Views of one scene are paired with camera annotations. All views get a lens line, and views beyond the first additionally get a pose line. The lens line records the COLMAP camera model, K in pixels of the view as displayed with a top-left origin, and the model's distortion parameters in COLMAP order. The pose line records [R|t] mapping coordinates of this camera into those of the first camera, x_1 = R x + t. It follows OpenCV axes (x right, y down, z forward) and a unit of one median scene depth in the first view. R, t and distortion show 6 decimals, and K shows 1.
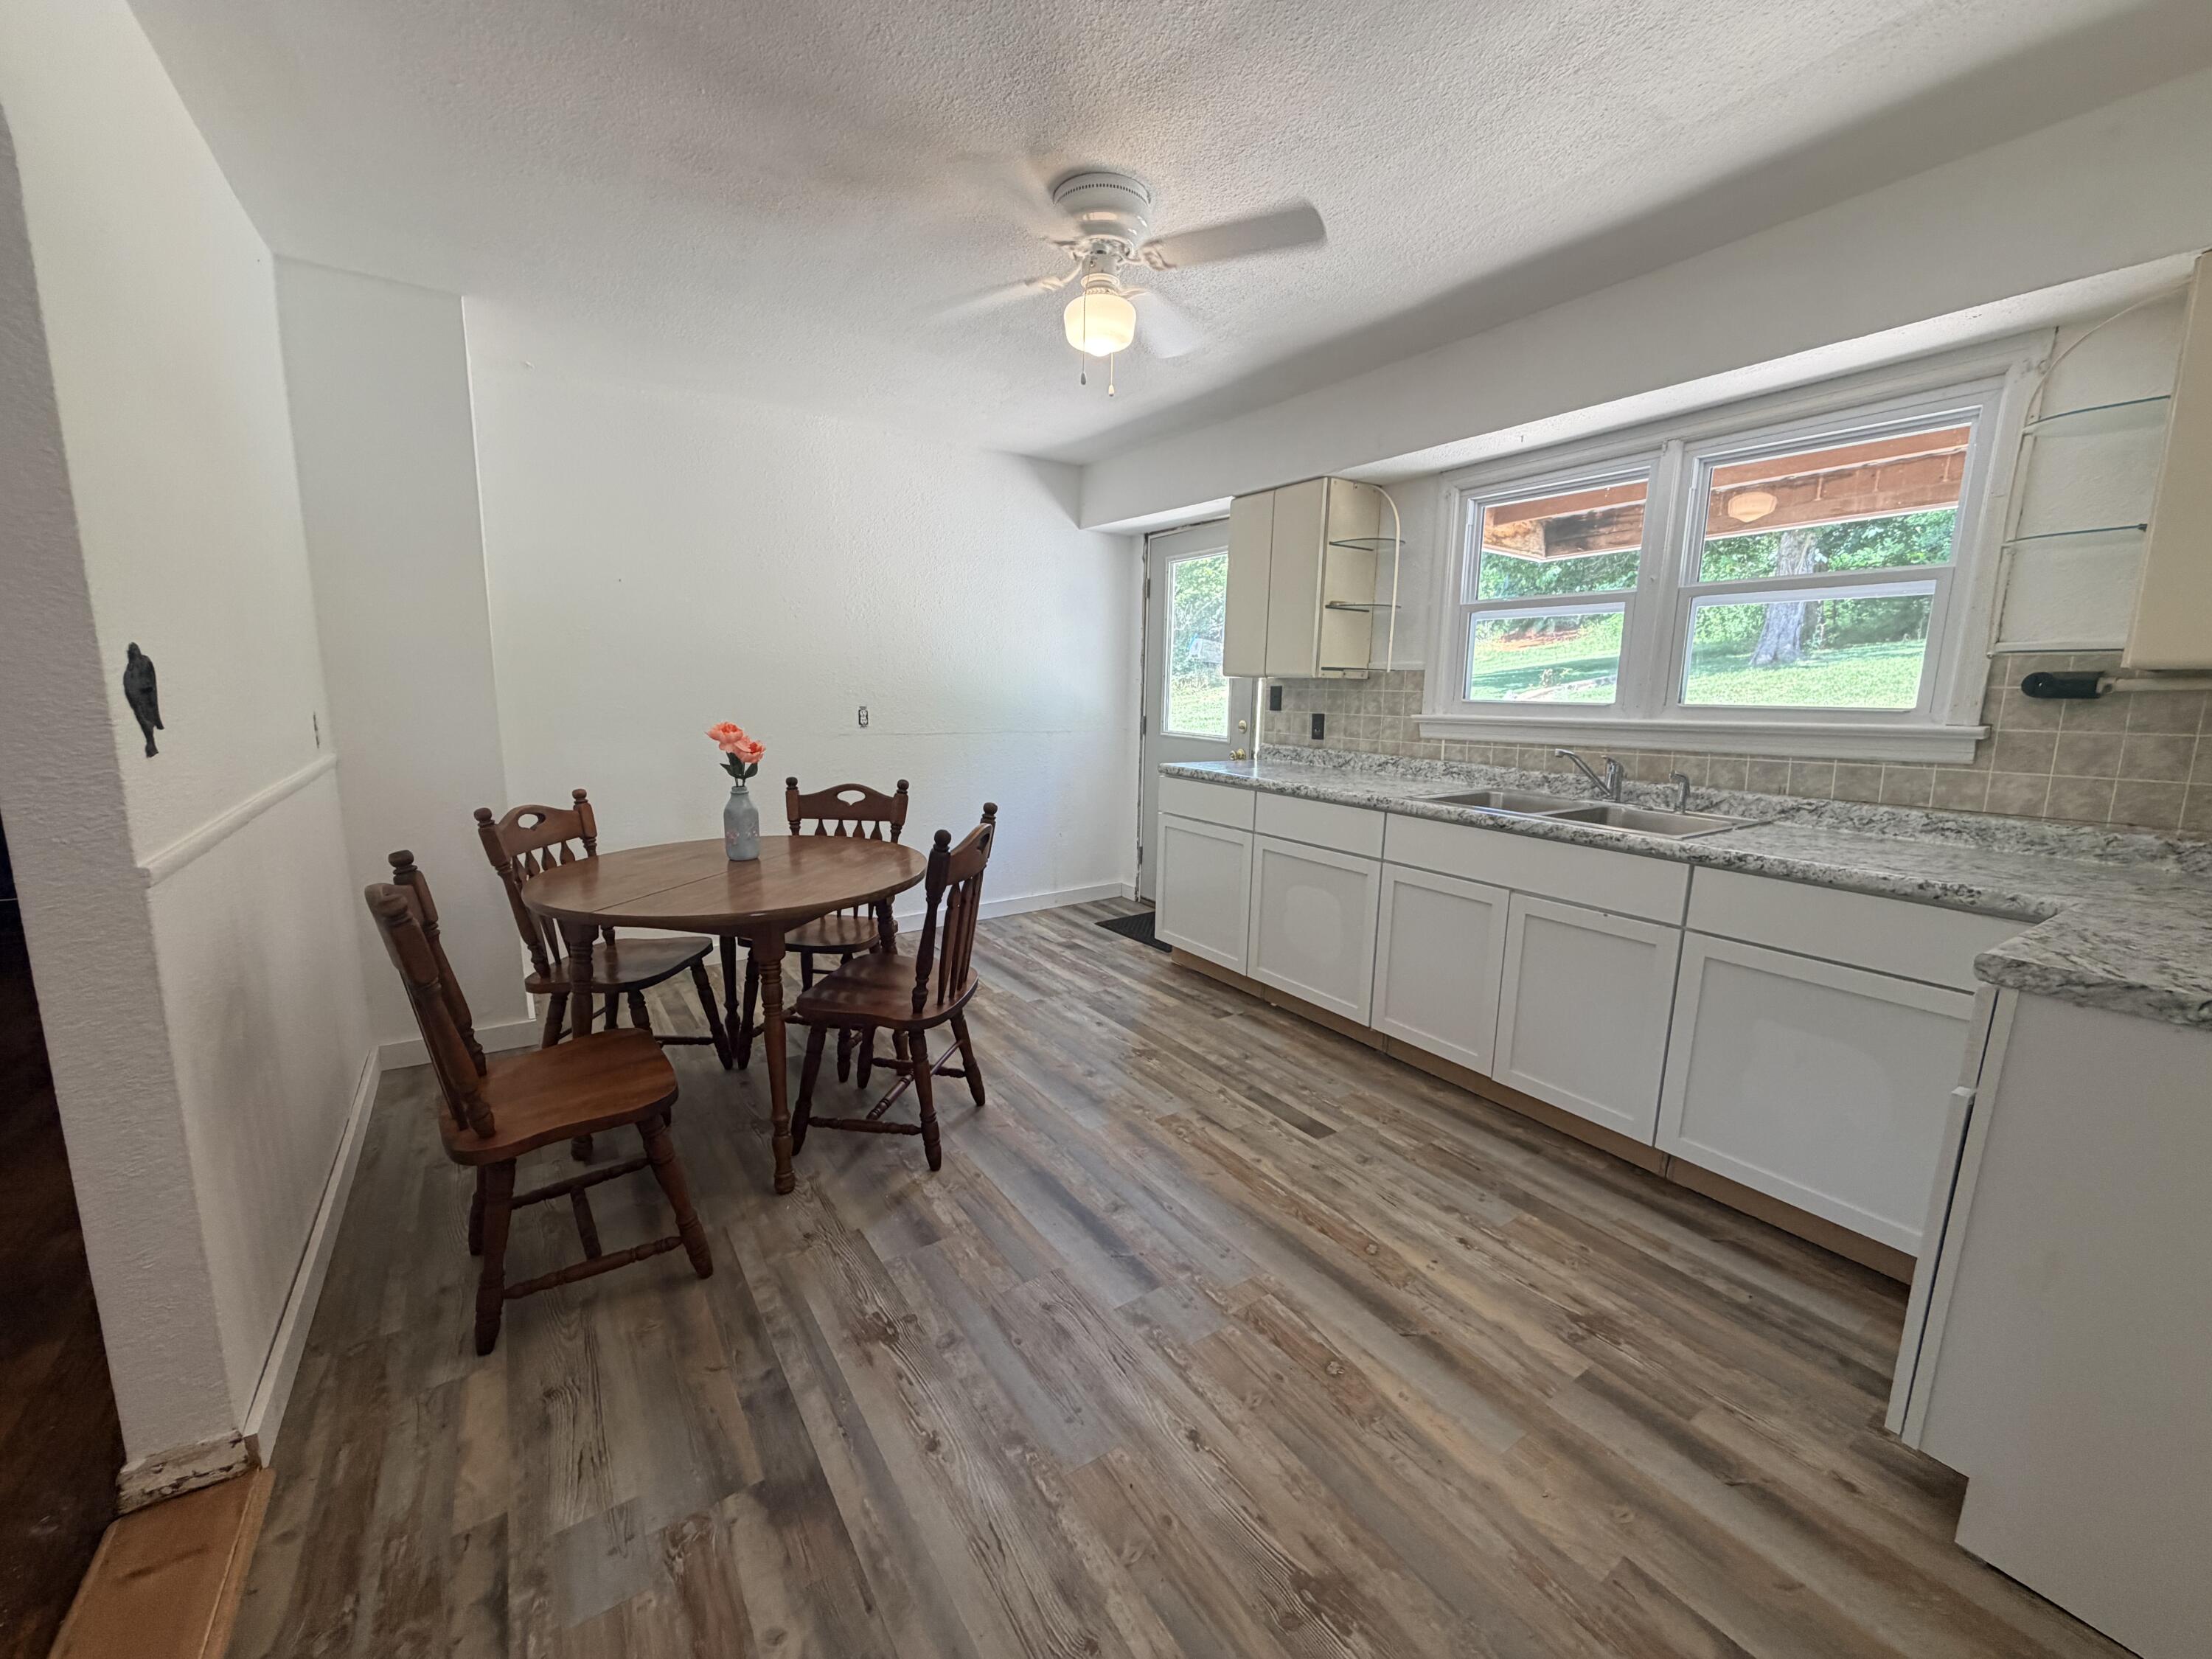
lens RADIAL K [[897.1, 0, 1114.0], [0, 897.1, 838.0], [0, 0, 1]] dist [-0.009481, -0.000217]
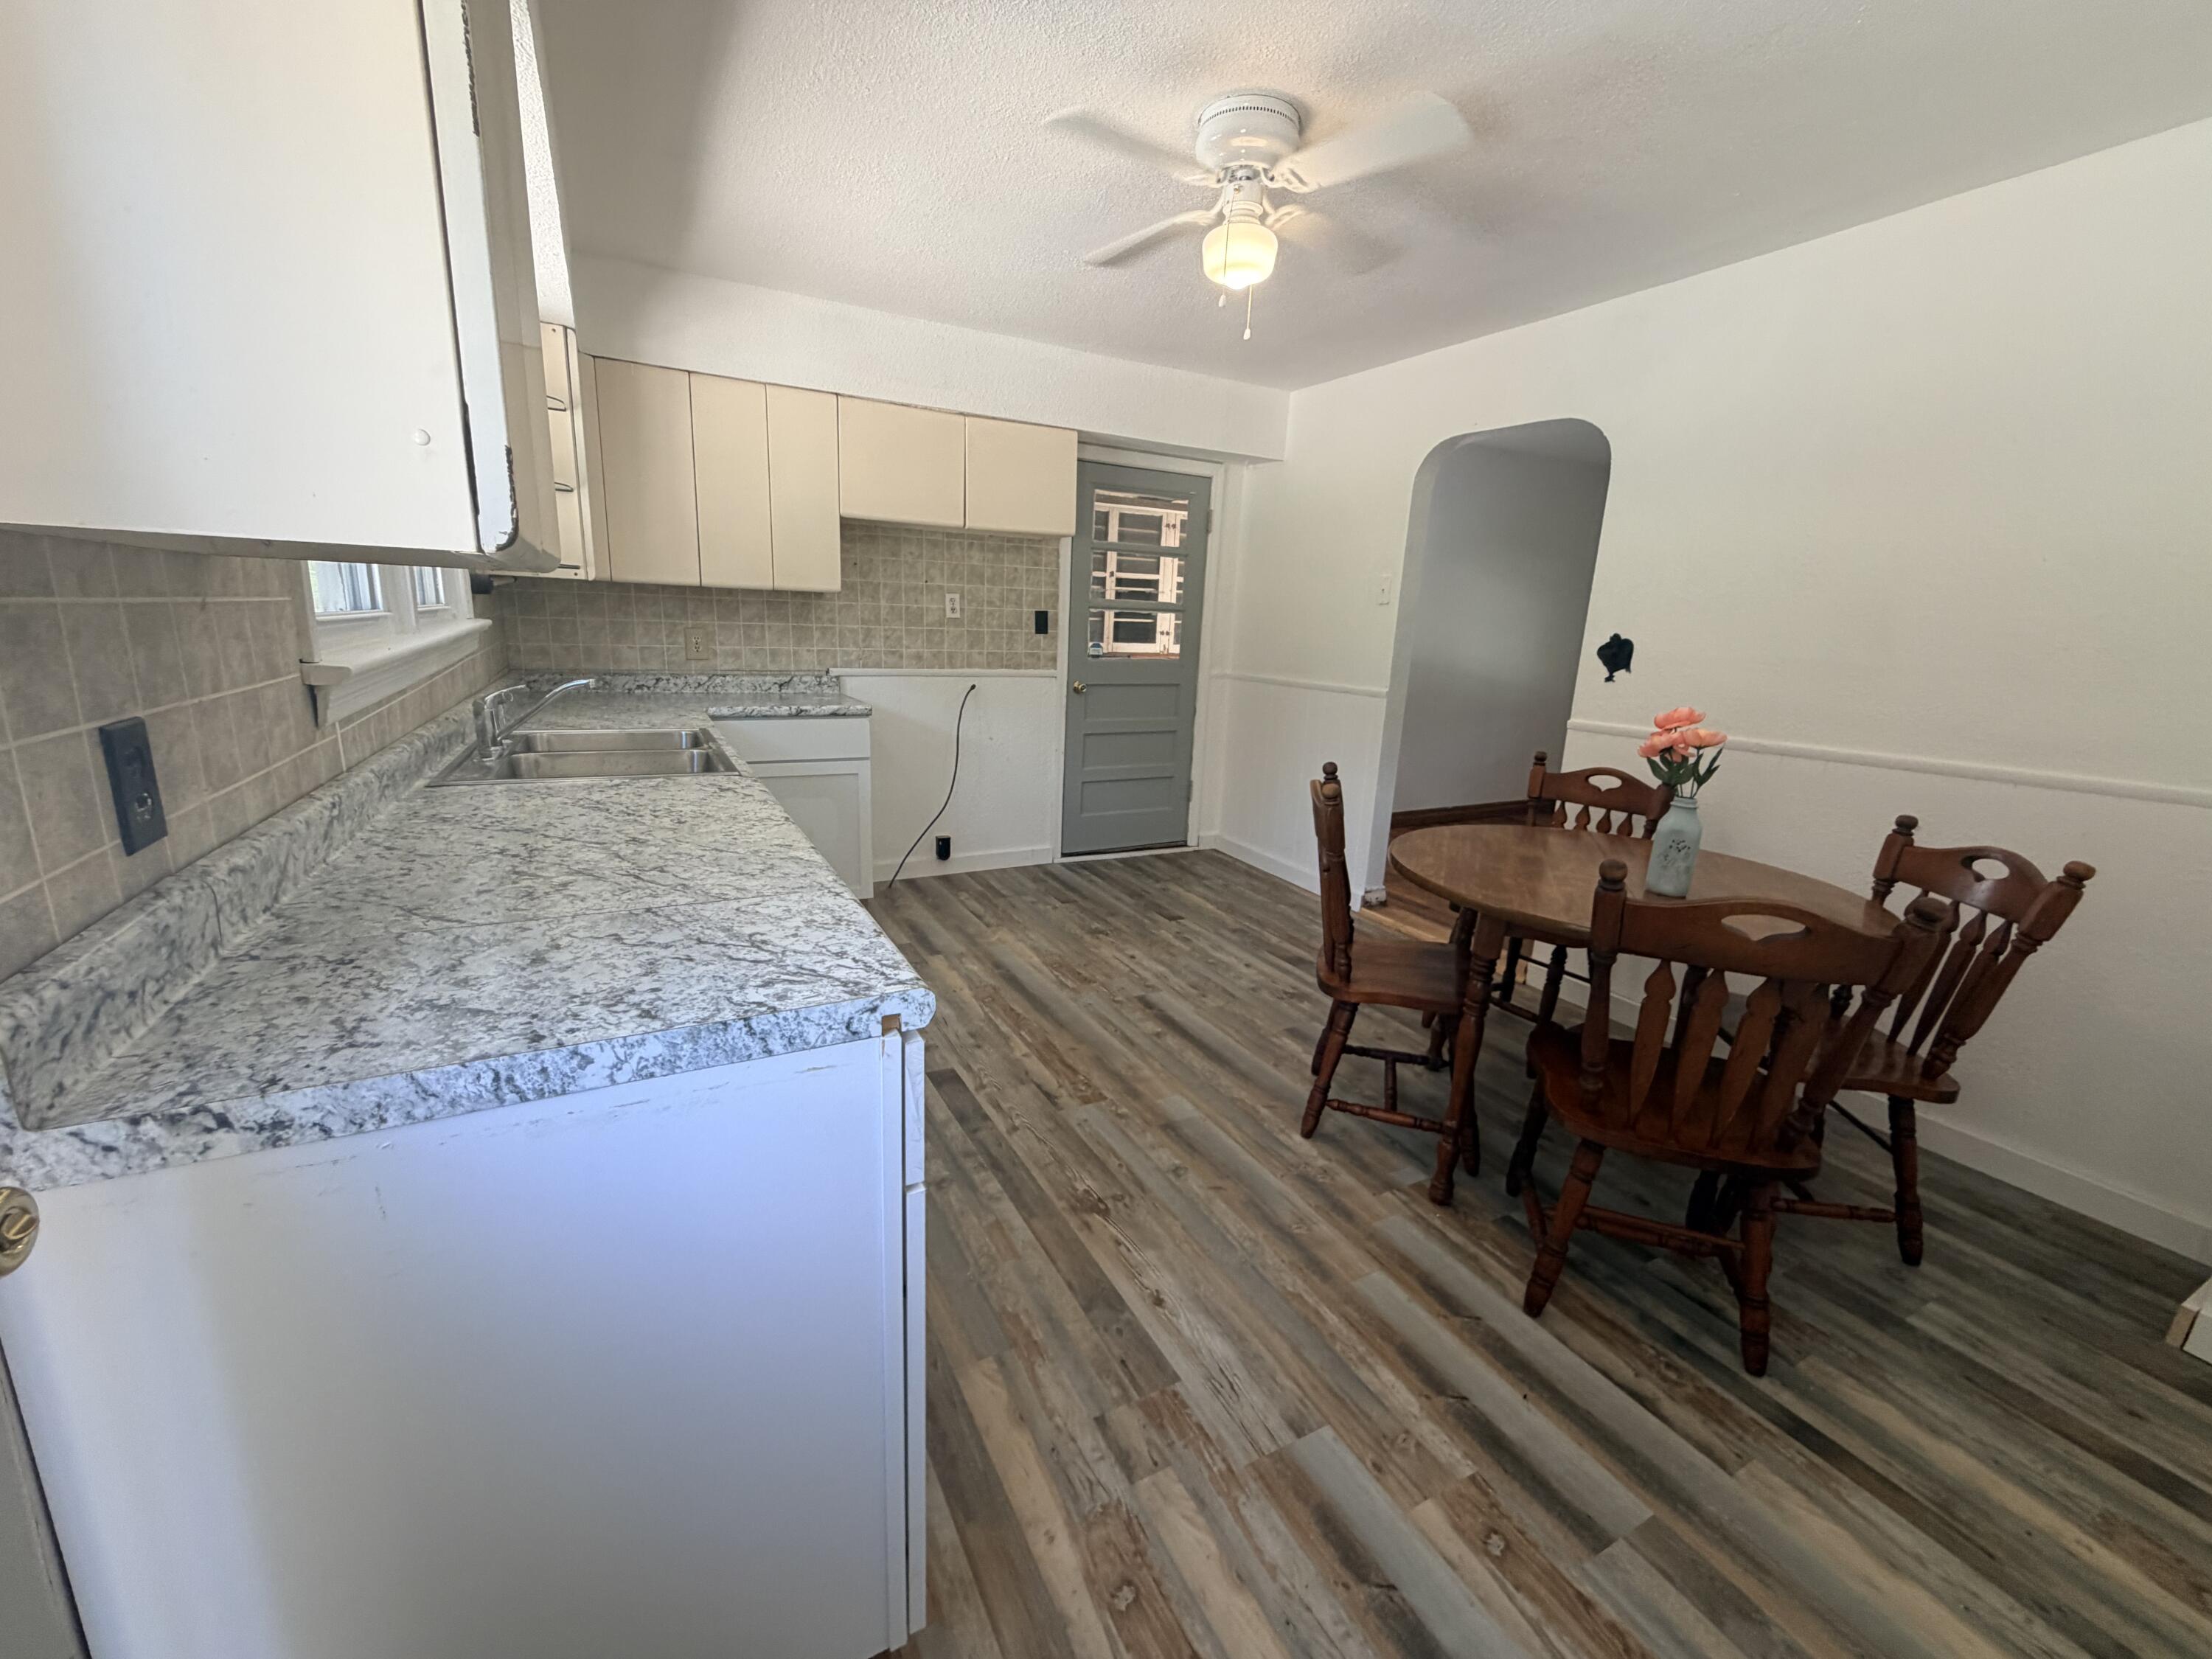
lens RADIAL K [[897.1, 0, 1114.0], [0, 897.1, 838.0], [0, 0, 1]] dist [-0.009481, -0.000217]
pose [[-0.993504, -0.076748, 0.084021, -0.020148], [-0.037197, 0.916800, 0.397611, -0.333450], [-0.107546, 0.391903, -0.913699, 1.924267]]
